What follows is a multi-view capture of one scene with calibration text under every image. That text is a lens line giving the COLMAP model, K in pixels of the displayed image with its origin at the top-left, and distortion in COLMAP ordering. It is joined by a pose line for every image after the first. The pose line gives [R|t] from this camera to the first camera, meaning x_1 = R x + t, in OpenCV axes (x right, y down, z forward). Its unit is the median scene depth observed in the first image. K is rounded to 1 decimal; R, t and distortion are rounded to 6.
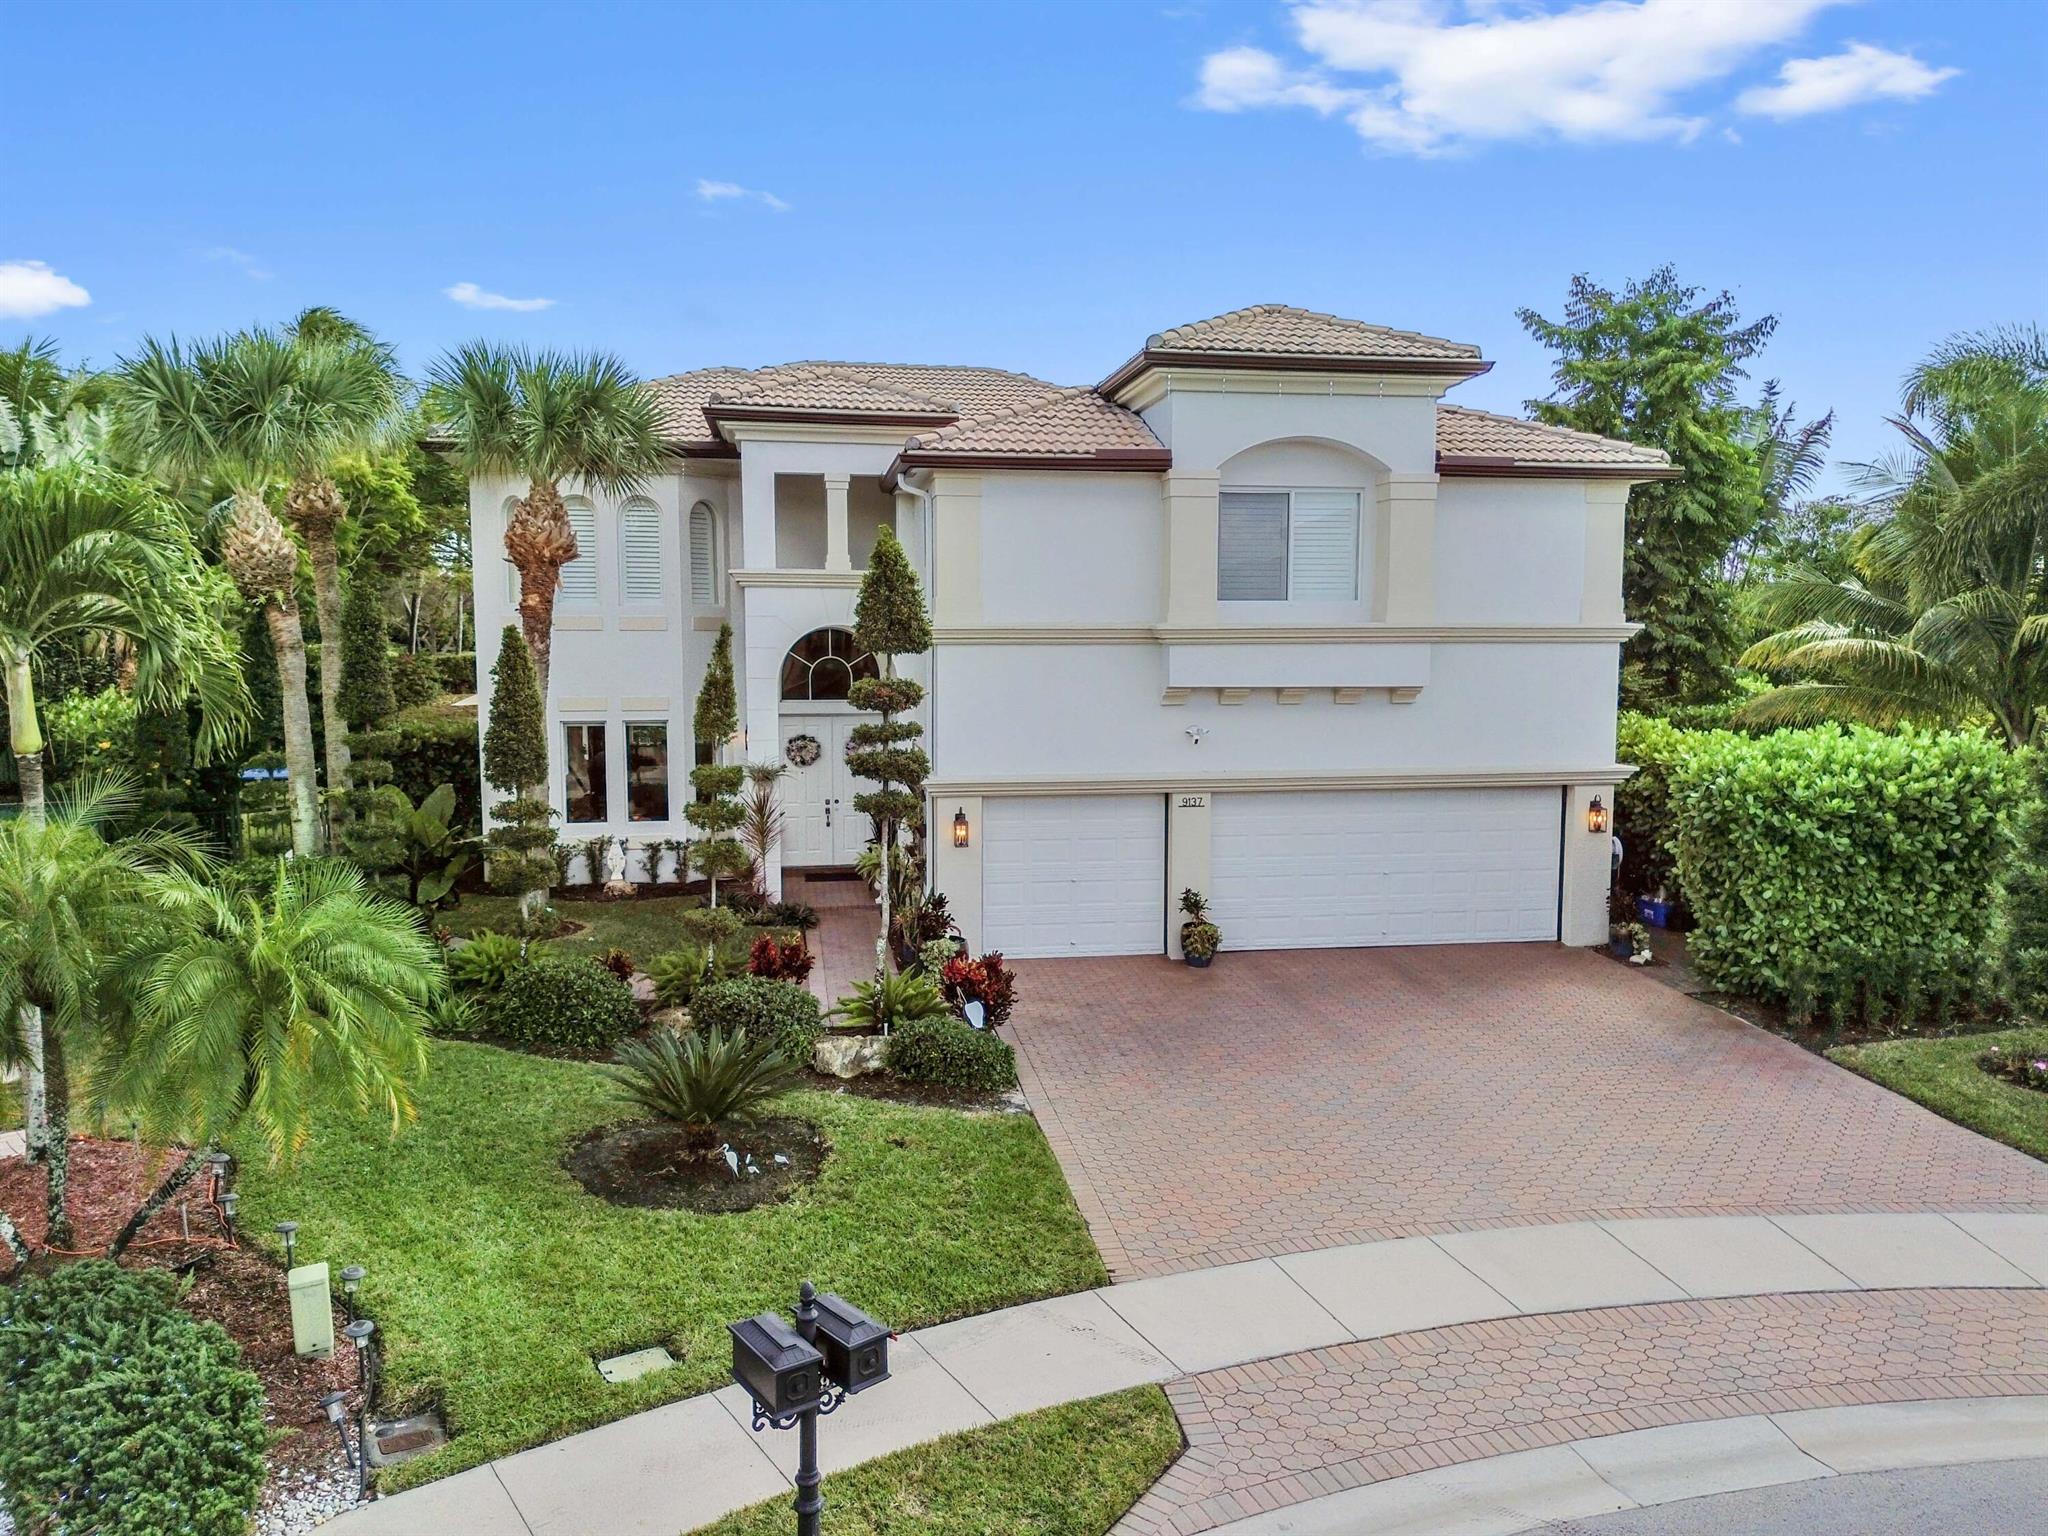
lens RADIAL K [[1435.9, 0, 1032.3], [0, 1435.9, 761.6], [0, 0, 1]] dist [0.079419, -0.085198]
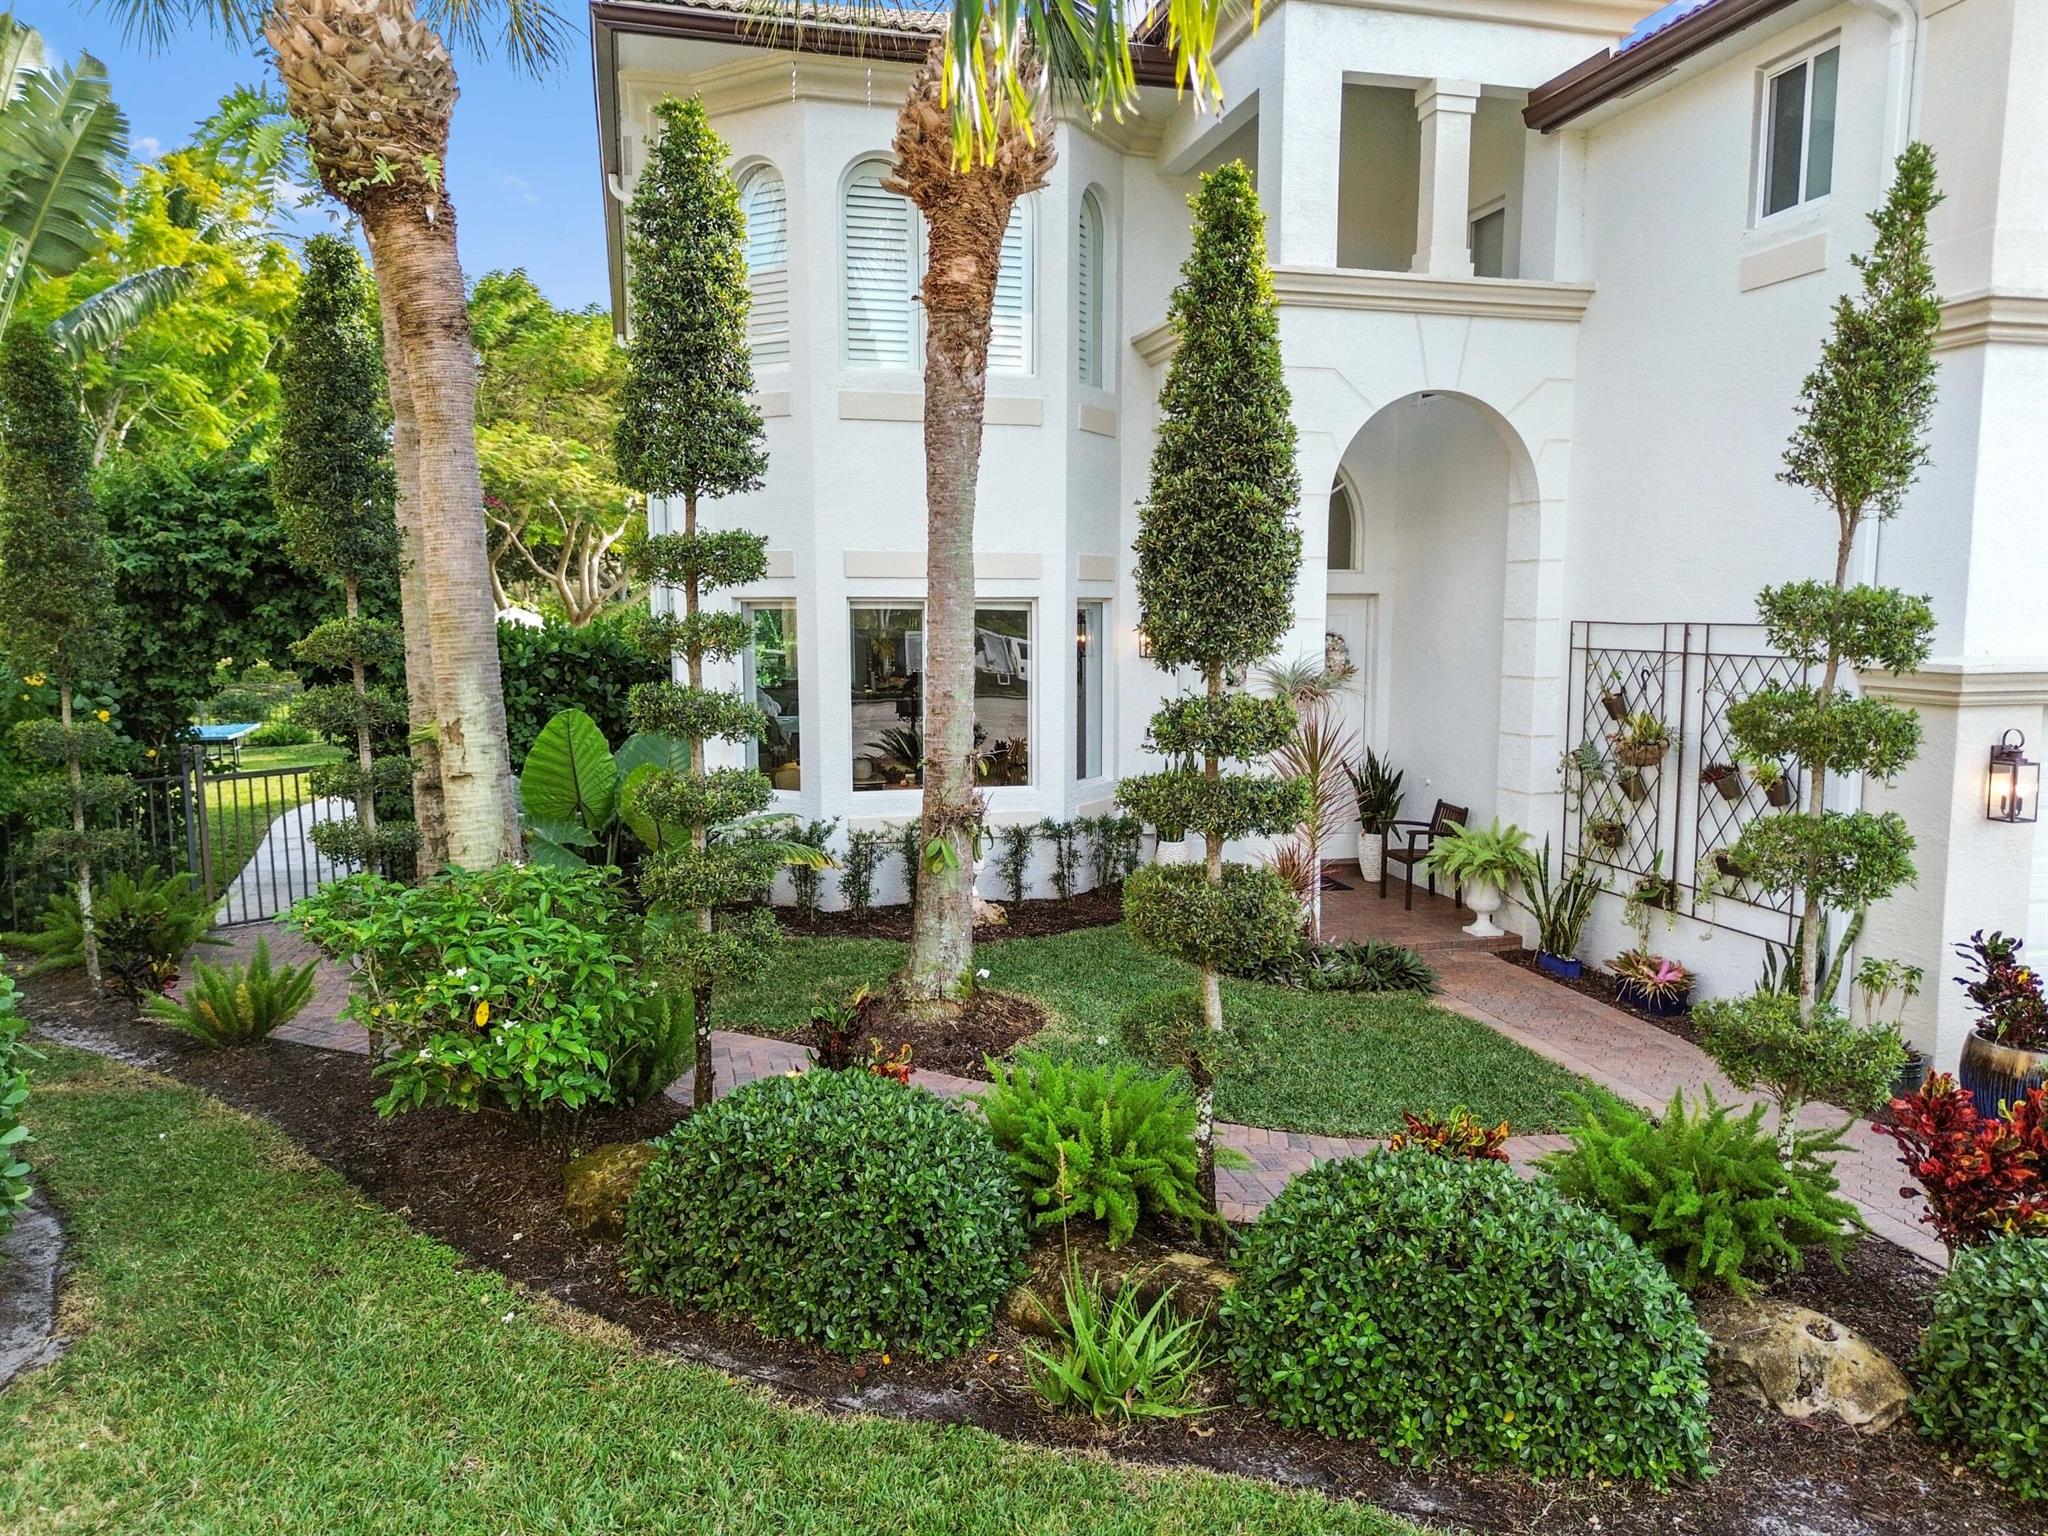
lens RADIAL K [[1435.9, 0, 1032.3], [0, 1435.9, 761.6], [0, 0, 1]] dist [0.079419, -0.085198]
pose [[0.995844, -0.010838, 0.090429, -0.379685], [0.009949, 0.999898, 0.010277, 0.033658], [-0.090531, -0.009335, 0.995850, 0.585068]]
